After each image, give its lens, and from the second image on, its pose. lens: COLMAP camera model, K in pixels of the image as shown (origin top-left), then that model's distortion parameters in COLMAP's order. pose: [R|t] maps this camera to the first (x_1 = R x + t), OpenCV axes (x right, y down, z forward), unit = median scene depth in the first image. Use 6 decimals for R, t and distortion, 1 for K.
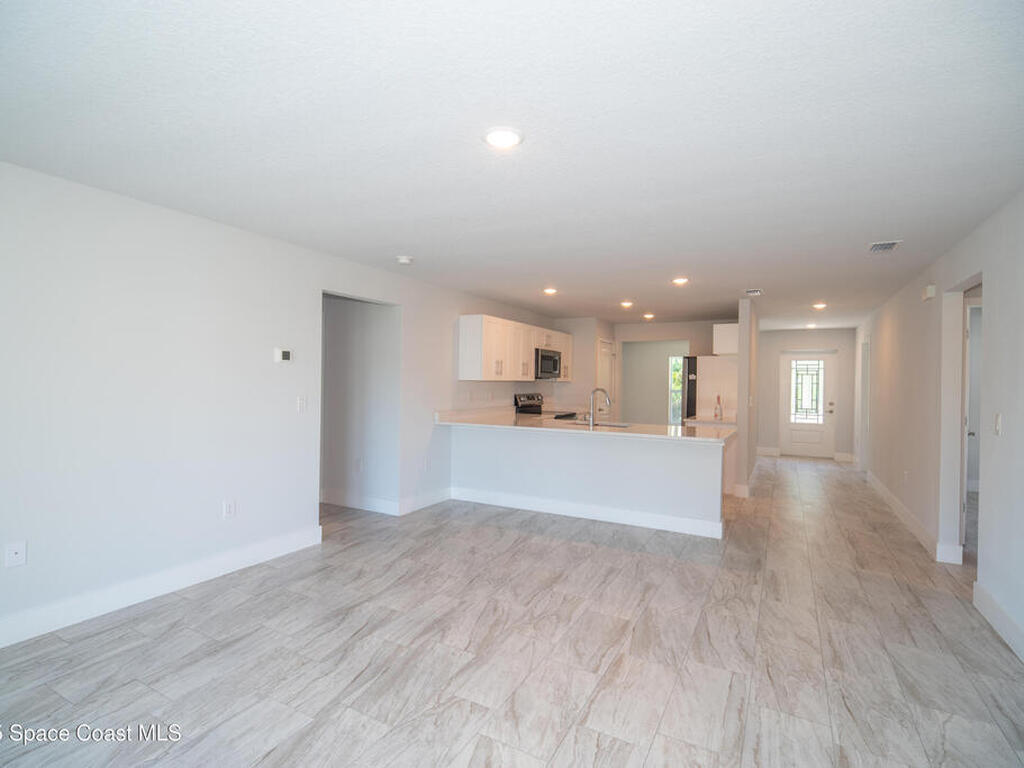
lens RADIAL K [[500.8, 0, 513.4], [0, 500.8, 381.4], [0, 0, 1]] dist [-0.010997, -0.001877]
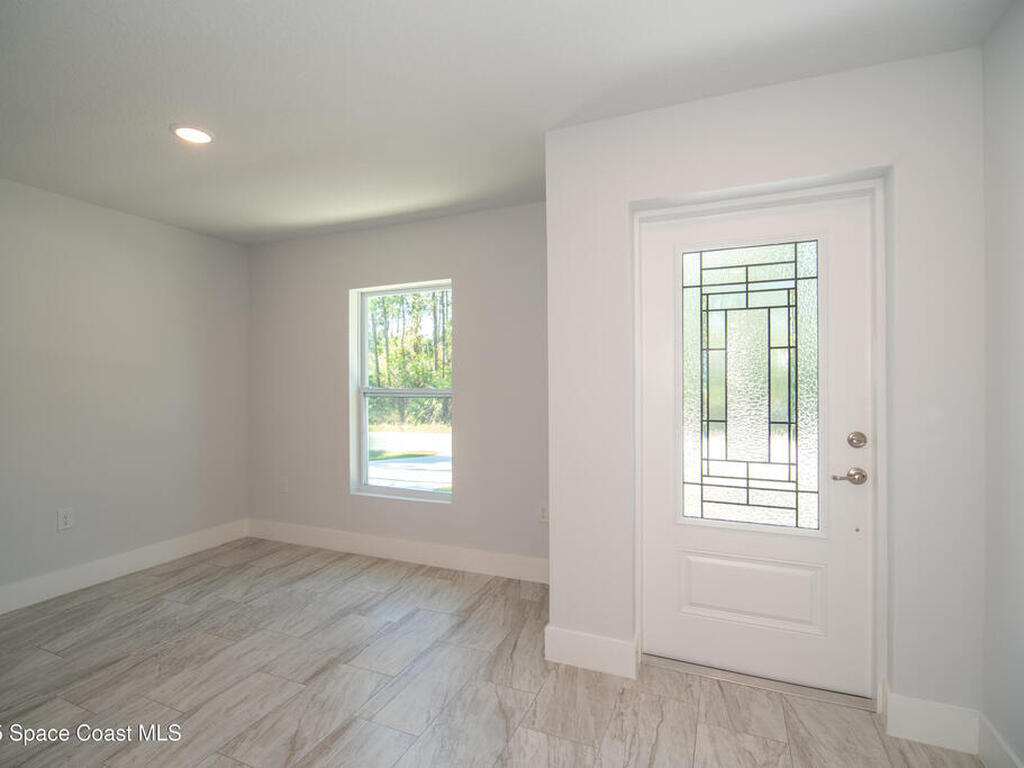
lens RADIAL K [[500.8, 0, 518.2], [0, 500.8, 378.9], [0, 0, 1]] dist [-0.010997, -0.001877]
pose [[0.995323, -0.033685, 0.090540, 0.092457], [0.031566, 0.999196, 0.024737, 0.001794], [-0.091300, -0.021763, 0.995586, 0.155974]]
